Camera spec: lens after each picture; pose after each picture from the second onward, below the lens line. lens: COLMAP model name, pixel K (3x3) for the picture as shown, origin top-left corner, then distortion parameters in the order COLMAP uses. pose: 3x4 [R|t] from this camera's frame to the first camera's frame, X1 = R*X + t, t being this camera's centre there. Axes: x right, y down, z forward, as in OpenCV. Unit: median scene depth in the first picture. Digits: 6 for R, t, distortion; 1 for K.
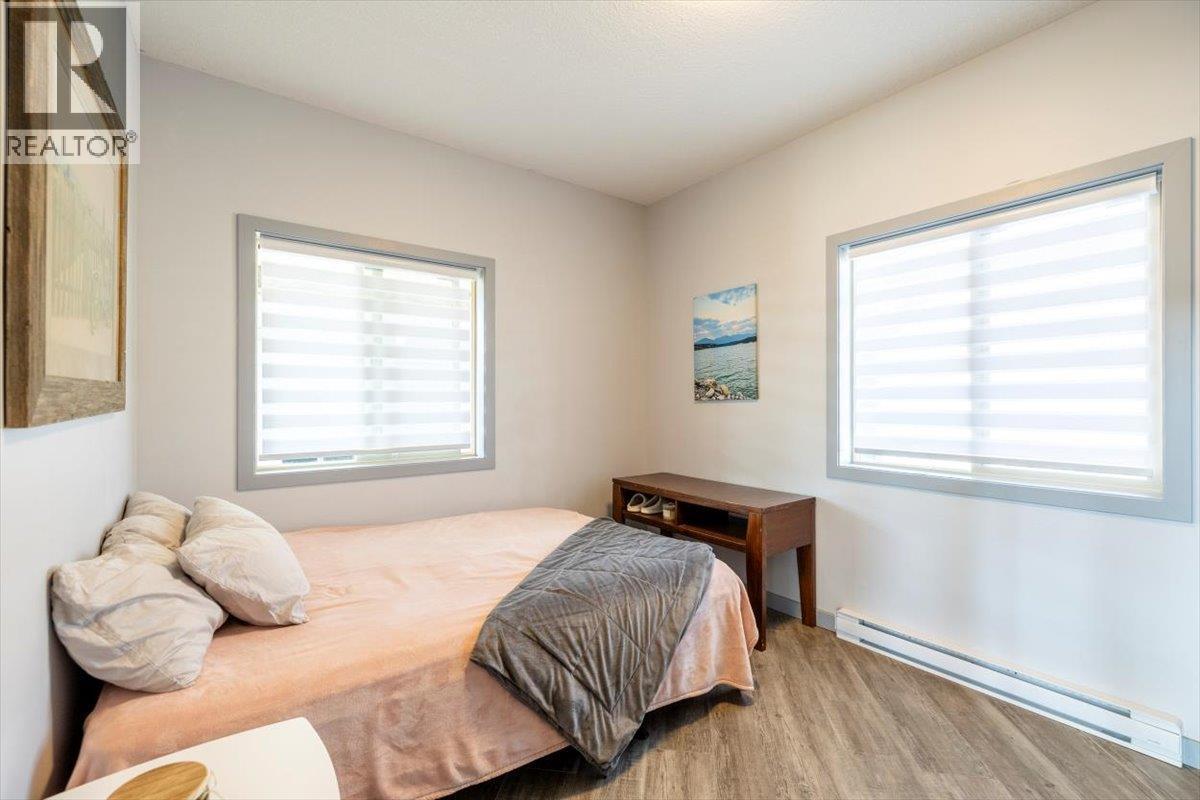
lens RADIAL K [[510.0, 0, 598.1], [0, 510.0, 406.9], [0, 0, 1]] dist [-0.001055, -0.000048]
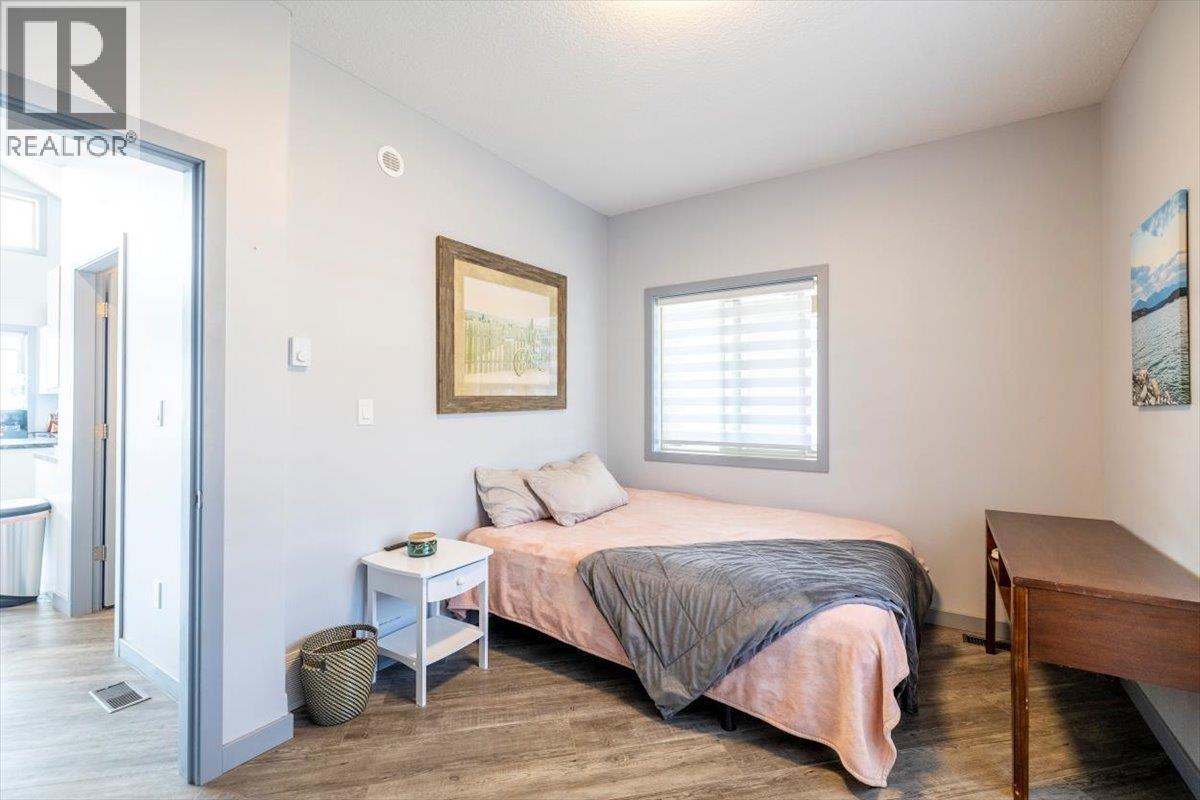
lens RADIAL K [[523.3, 0, 618.3], [0, 523.3, 408.4], [0, 0, 1]] dist [0.001206, 0.000233]
pose [[0.357491, 0.011613, -0.933844, 1.068770], [-0.010875, 0.999907, 0.008272, -0.015840], [0.933853, 0.007198, 0.357584, 0.429517]]
